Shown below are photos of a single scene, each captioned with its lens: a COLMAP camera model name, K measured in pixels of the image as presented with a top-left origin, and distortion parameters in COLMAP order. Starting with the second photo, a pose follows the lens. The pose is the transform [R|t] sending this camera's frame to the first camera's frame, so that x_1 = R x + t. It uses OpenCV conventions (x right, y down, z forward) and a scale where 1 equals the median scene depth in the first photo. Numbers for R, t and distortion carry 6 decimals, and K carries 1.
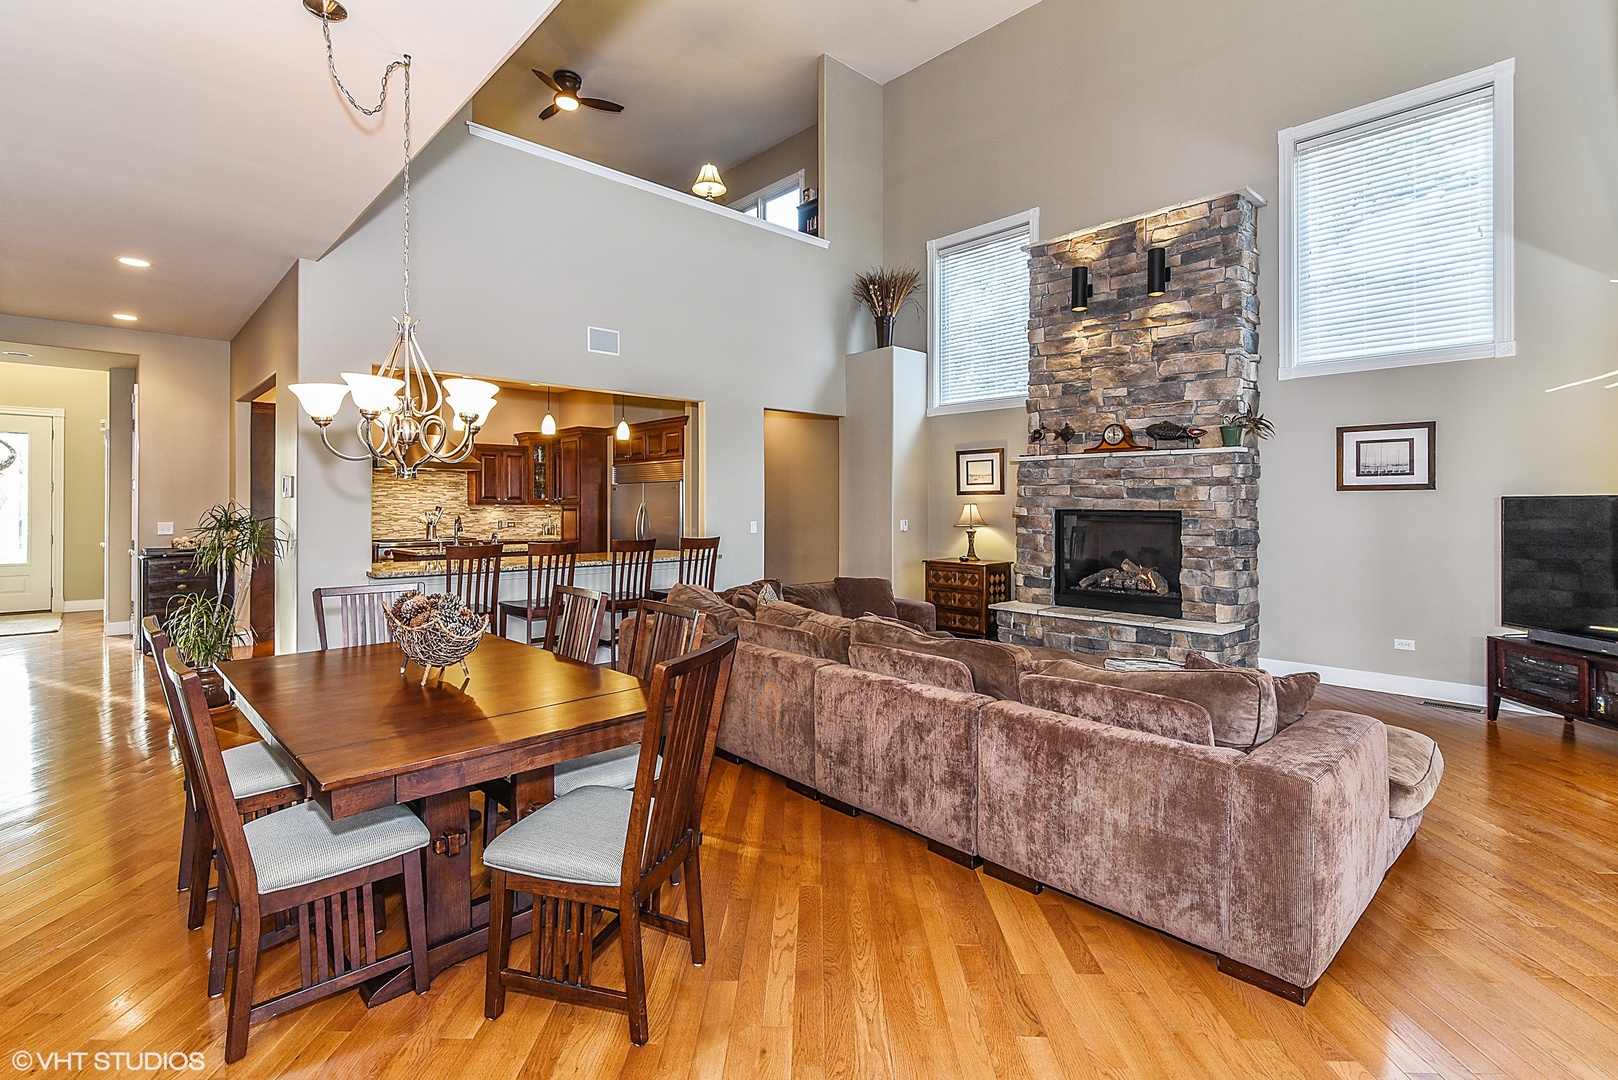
lens RADIAL K [[755.0, 0, 807.7], [0, 755.0, 504.2], [0, 0, 1]] dist [-0.001469, 0.000449]
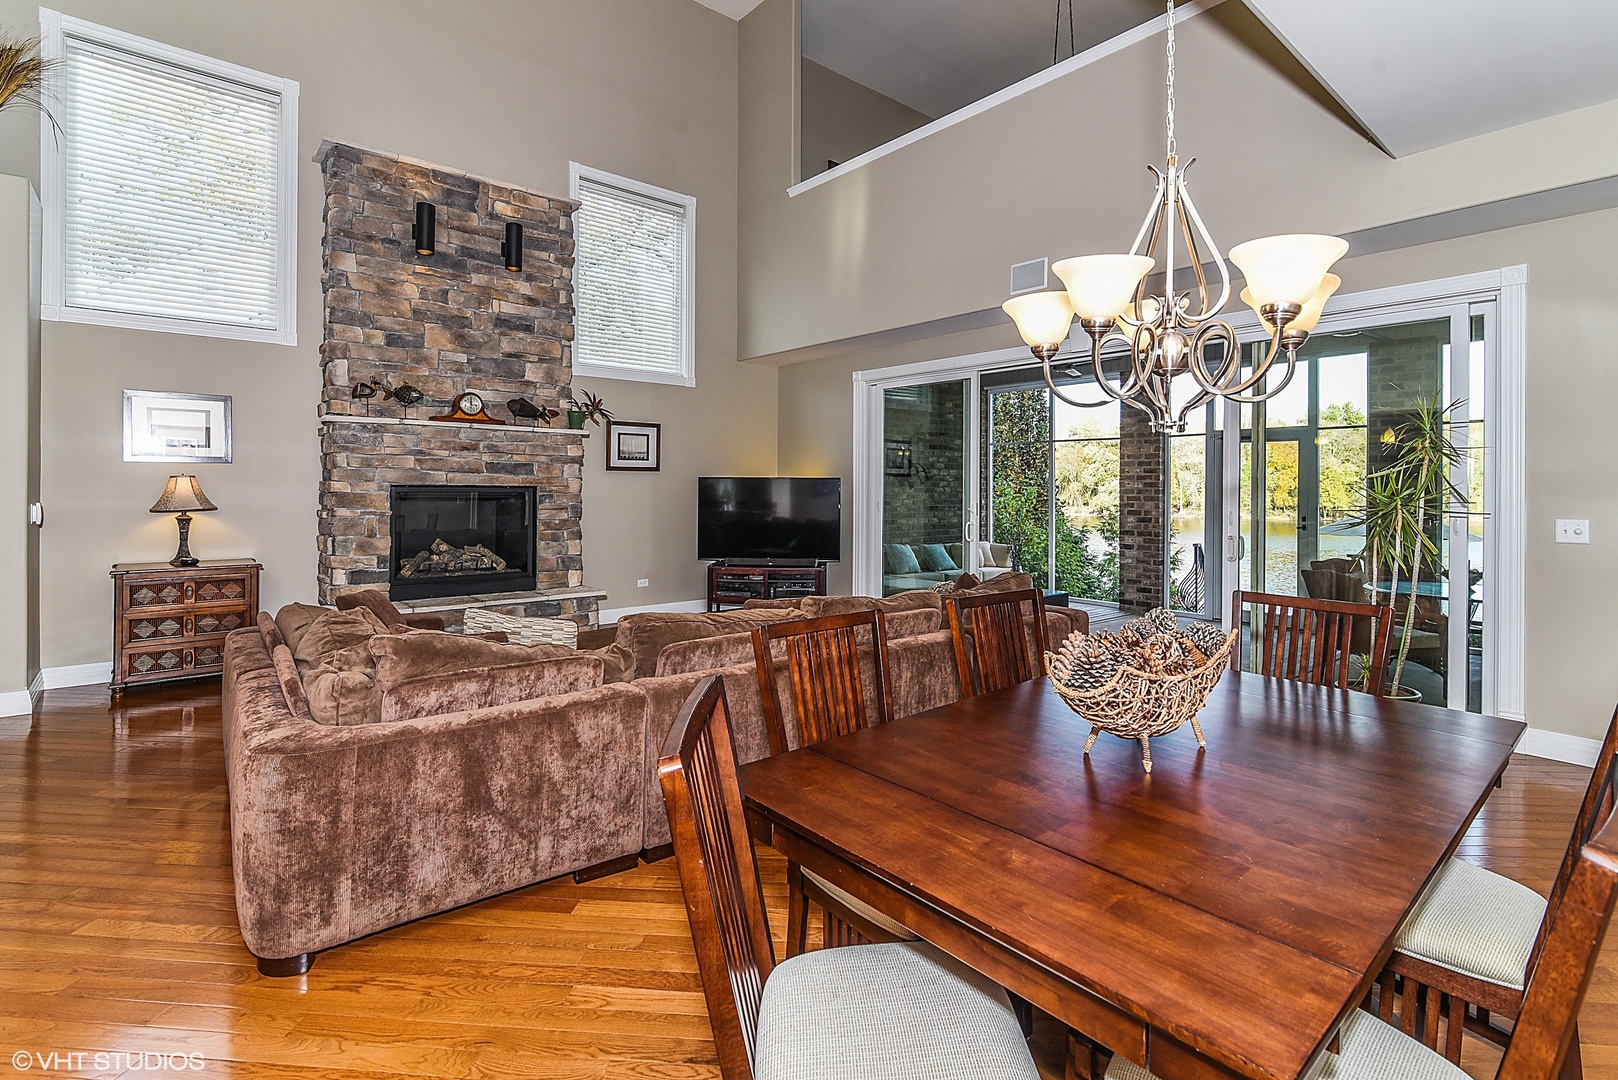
lens RADIAL K [[766.7, 0, 810.9], [0, 766.7, 482.0], [0, 0, 1]] dist [-0.000642, 0.000092]
pose [[0.049649, 0.003718, 0.998760, -0.531735], [-0.010062, 0.999944, -0.003222, 0.002258], [-0.998716, -0.009890, 0.049684, 0.557032]]
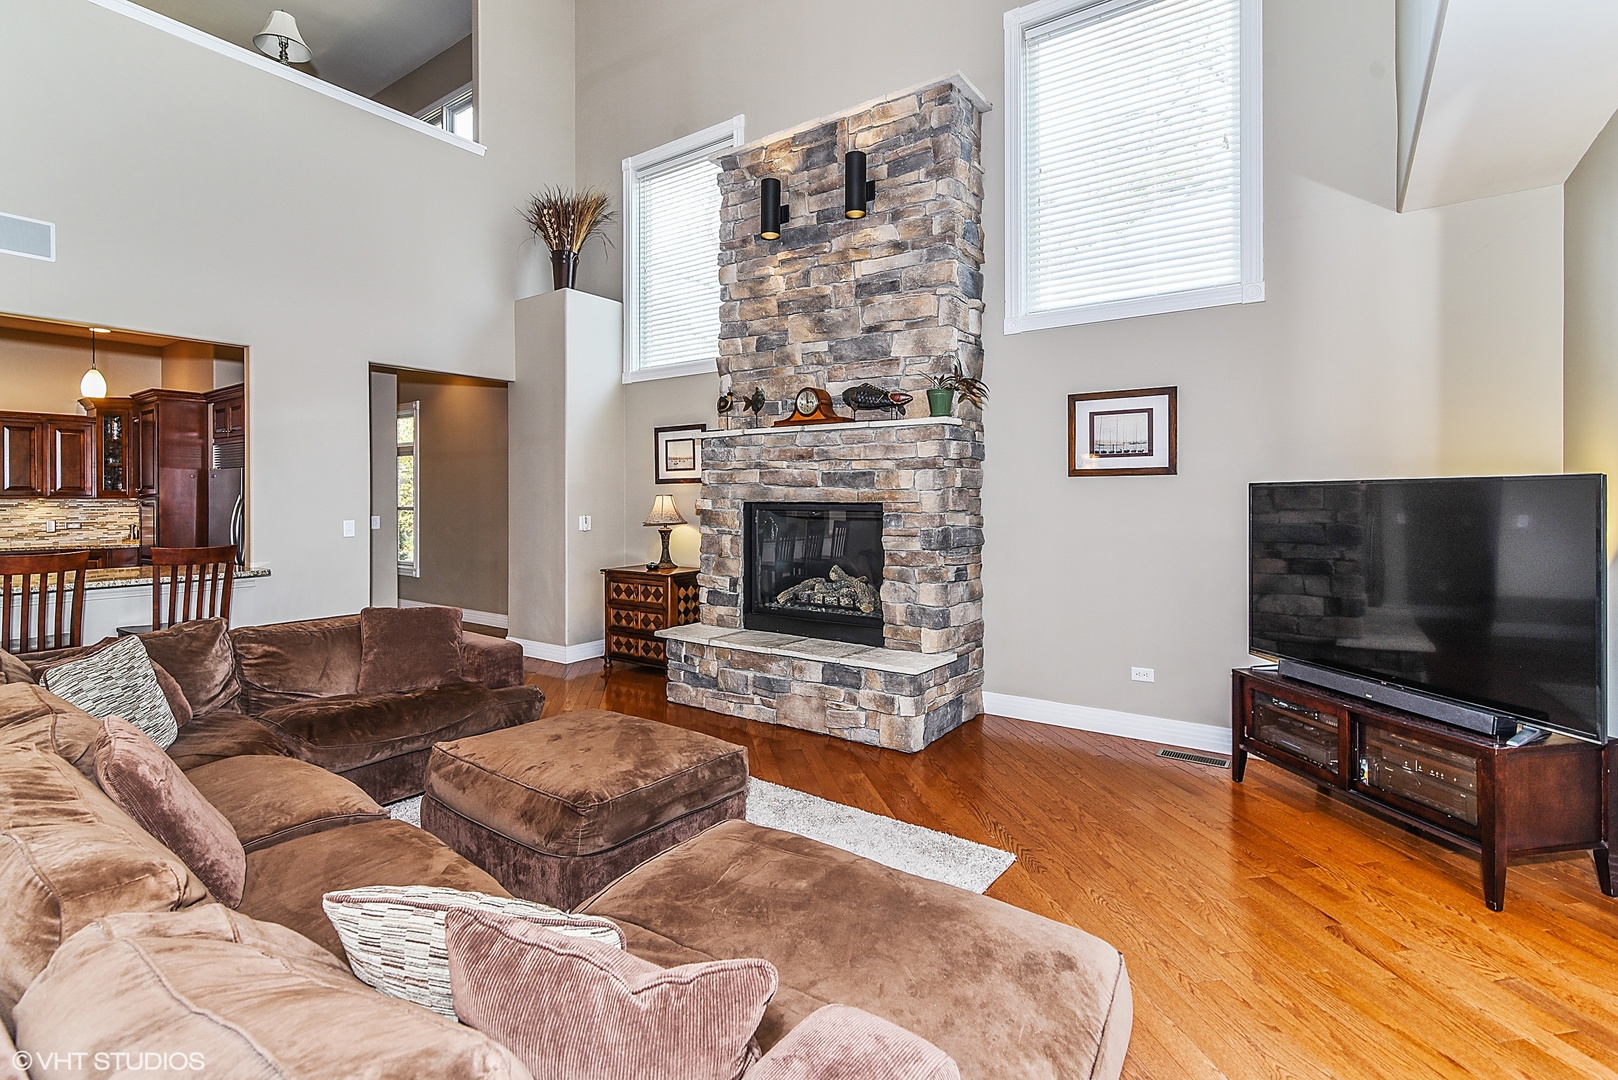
lens RADIAL K [[746.2, 0, 813.1], [0, 746.2, 500.1], [0, 0, 1]] dist [-0.001456, -0.000094]
pose [[0.979087, -0.003561, 0.203411, 0.270286], [0.002696, 0.999986, 0.004531, 0.002204], [-0.203425, -0.003888, 0.979083, 0.283333]]
